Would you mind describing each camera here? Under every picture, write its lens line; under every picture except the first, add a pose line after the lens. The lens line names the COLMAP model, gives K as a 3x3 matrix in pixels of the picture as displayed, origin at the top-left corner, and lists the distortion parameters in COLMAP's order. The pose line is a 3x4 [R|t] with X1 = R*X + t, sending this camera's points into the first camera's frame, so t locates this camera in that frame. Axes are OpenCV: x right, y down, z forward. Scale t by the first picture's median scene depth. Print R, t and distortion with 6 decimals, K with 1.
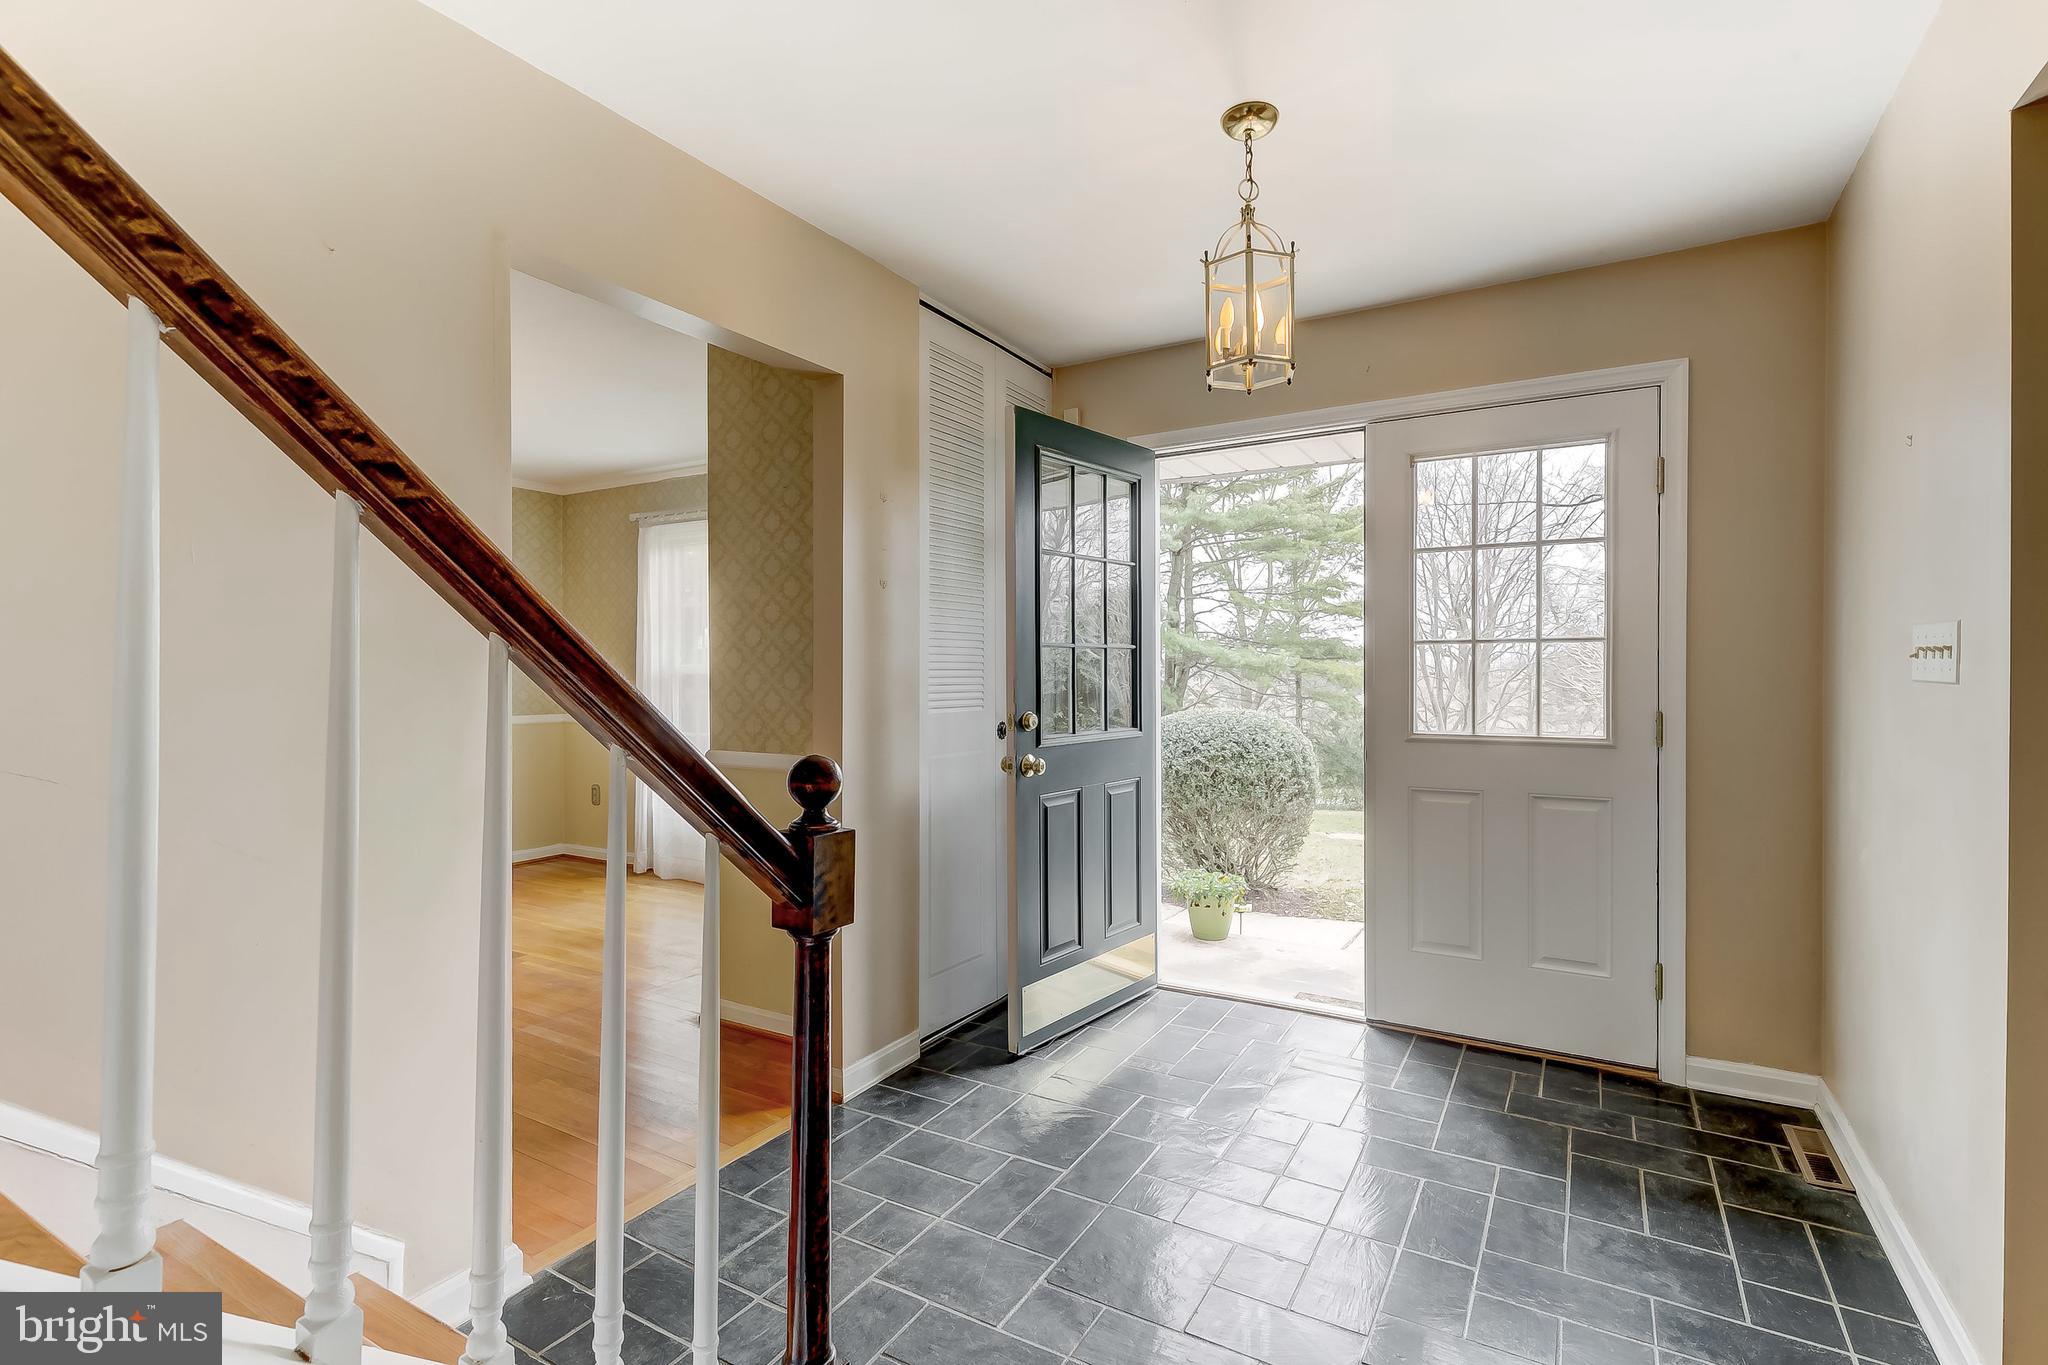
lens RADIAL K [[936.4, 0, 1033.4], [0, 936.4, 684.4], [0, 0, 1]] dist [0.008928, -0.000643]
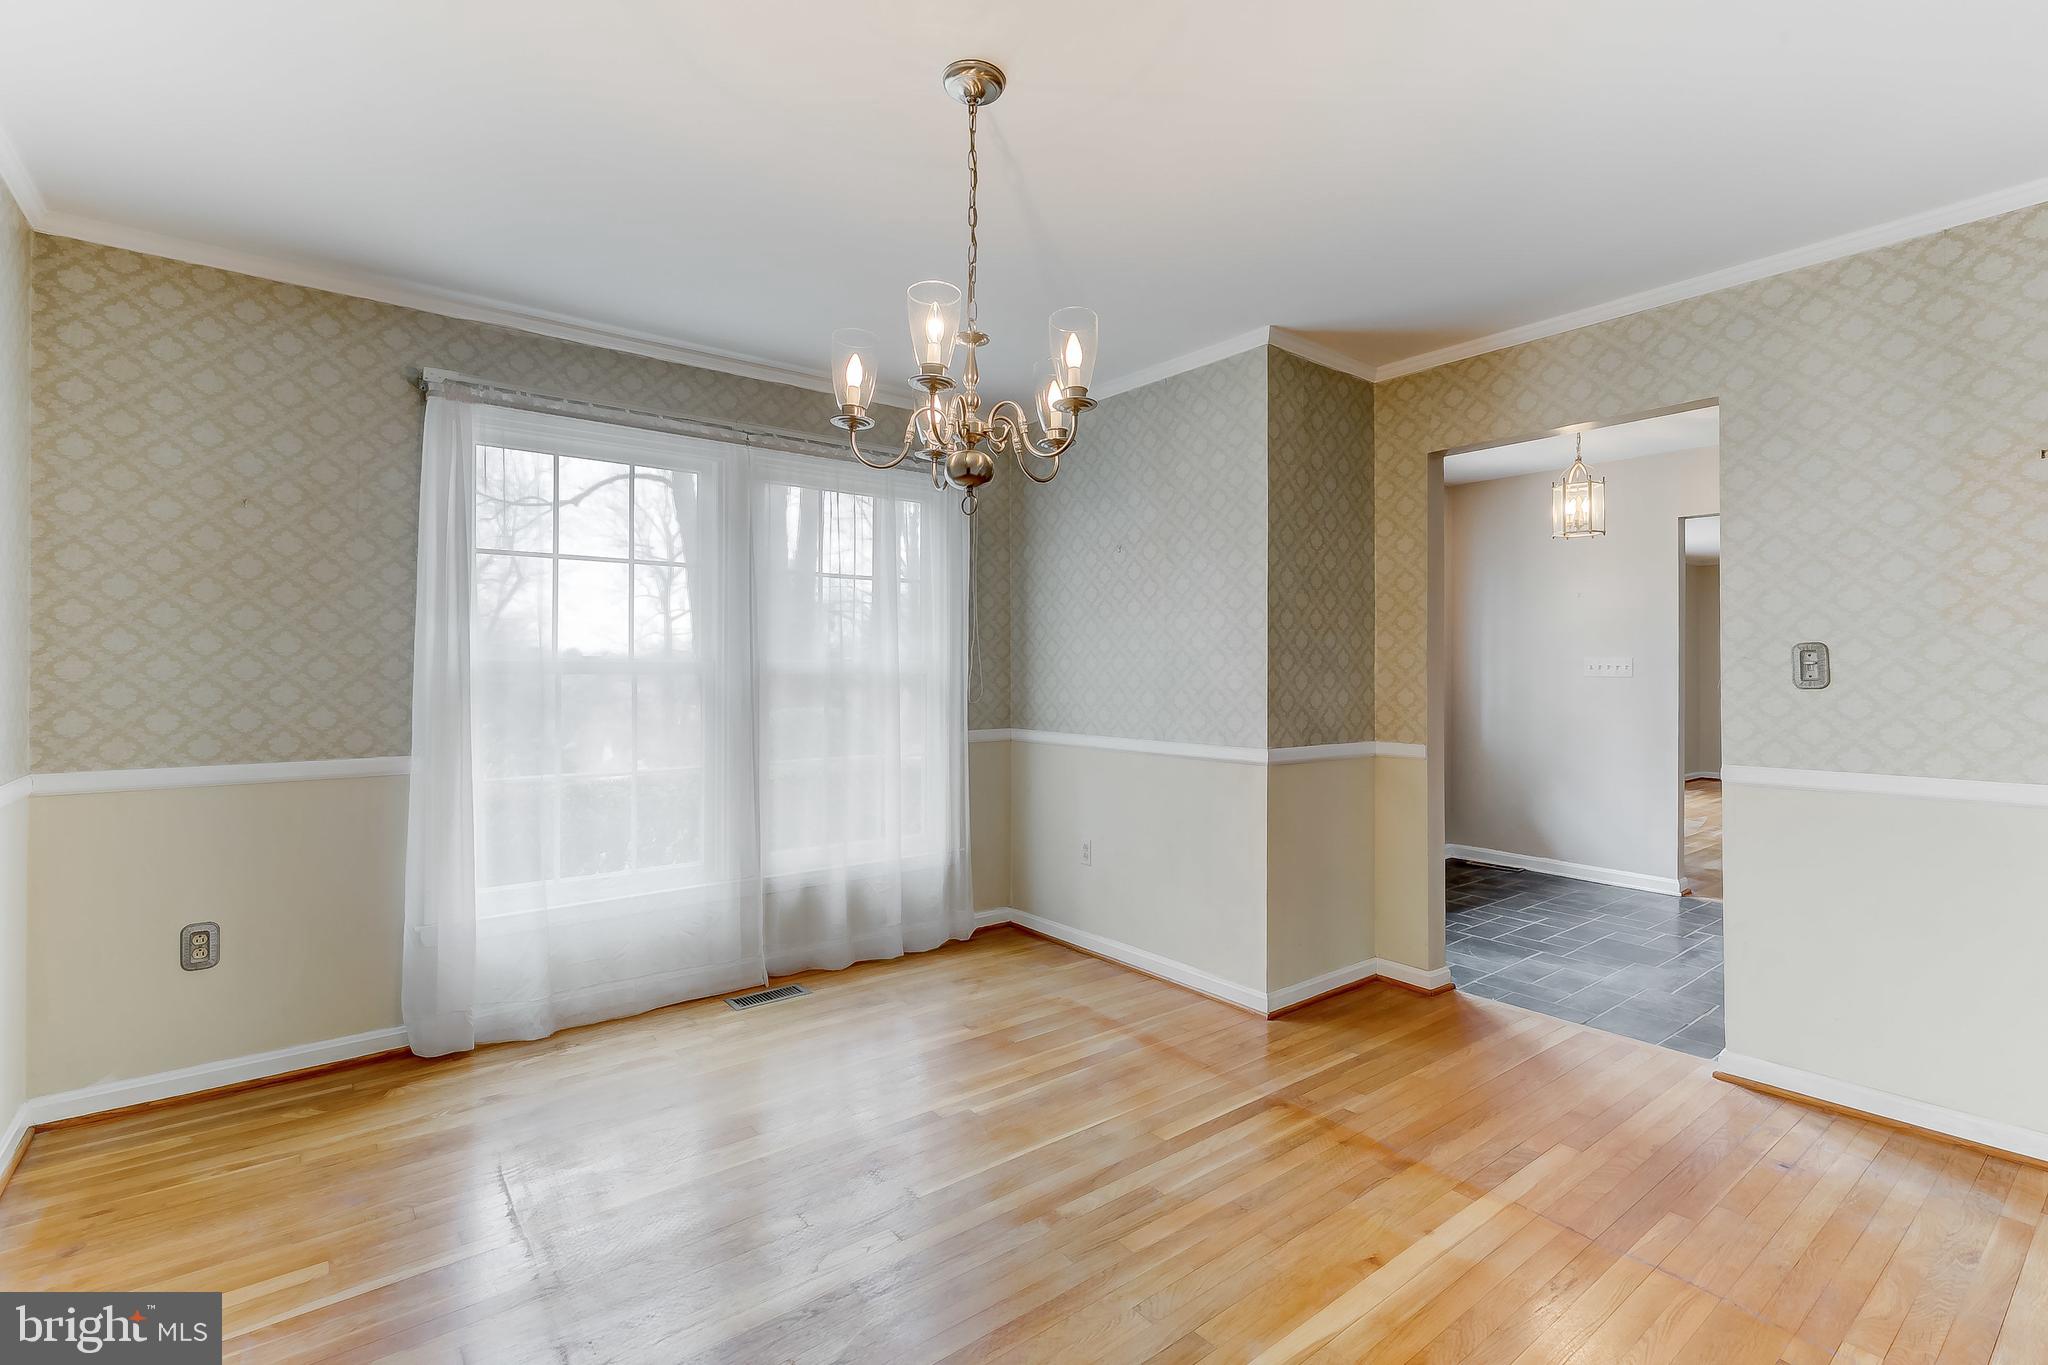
lens RADIAL K [[936.4, 0, 1045.7], [0, 936.4, 667.0], [0, 0, 1]] dist [0.008928, -0.000643]
pose [[0.349054, 0.007974, 0.937069, -0.718293], [0.011480, 0.999852, -0.012784, -0.005196], [-0.937032, 0.015220, 0.348911, 0.452803]]
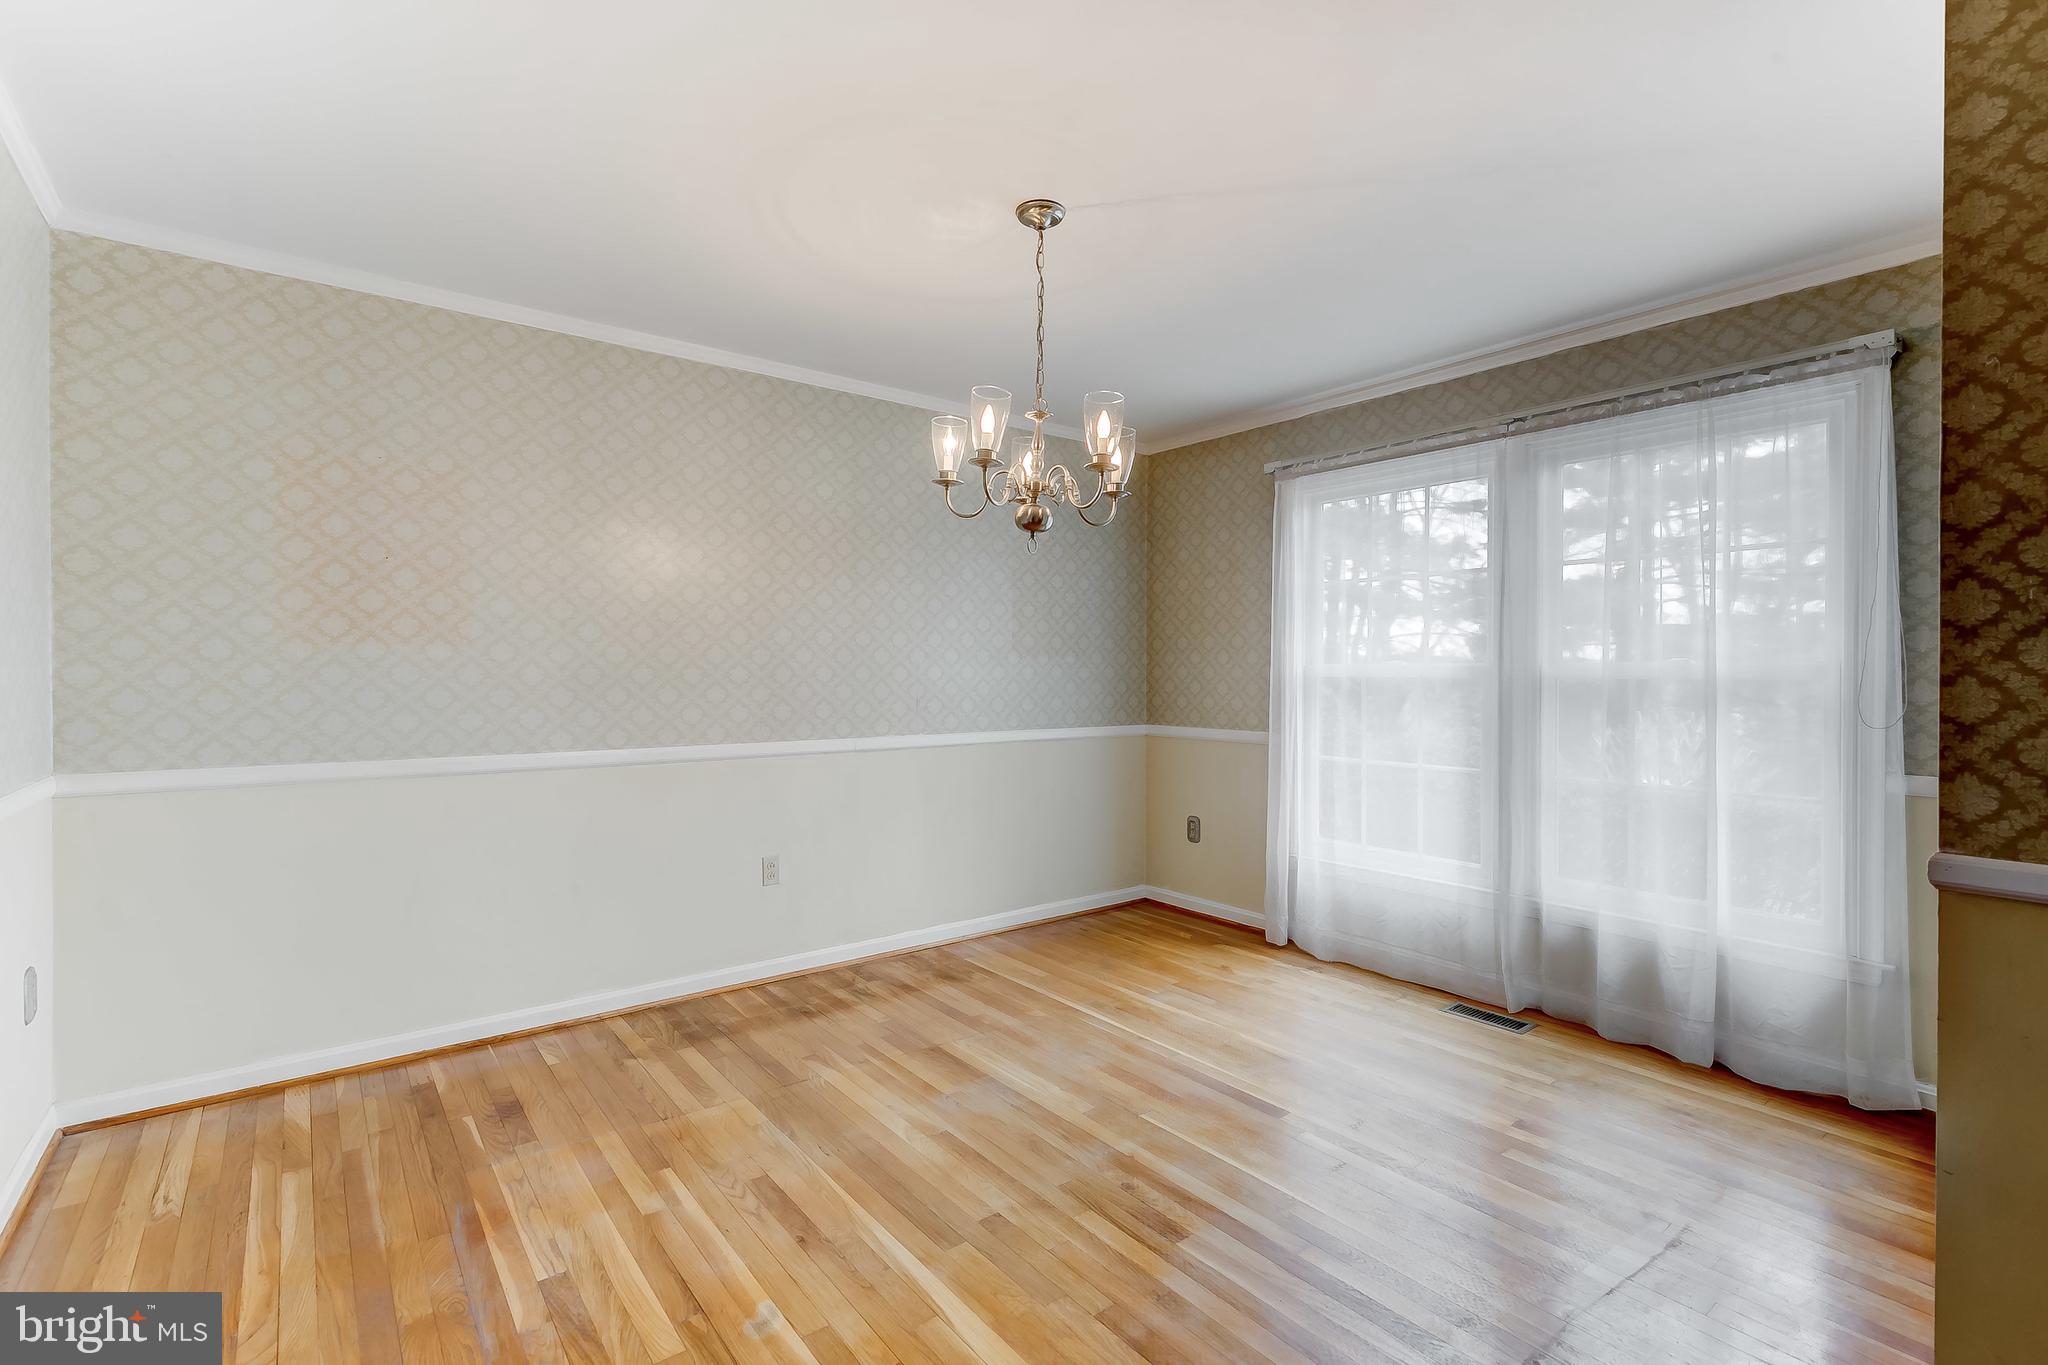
lens RADIAL K [[936.4, 0, 1034.7], [0, 936.4, 678.6], [0, 0, 1]] dist [0.008928, -0.000643]
pose [[0.935980, 0.011804, -0.351856, -0.344707], [-0.013450, 0.999907, -0.002235, -0.005357], [0.351797, 0.006825, 0.936051, 0.237337]]
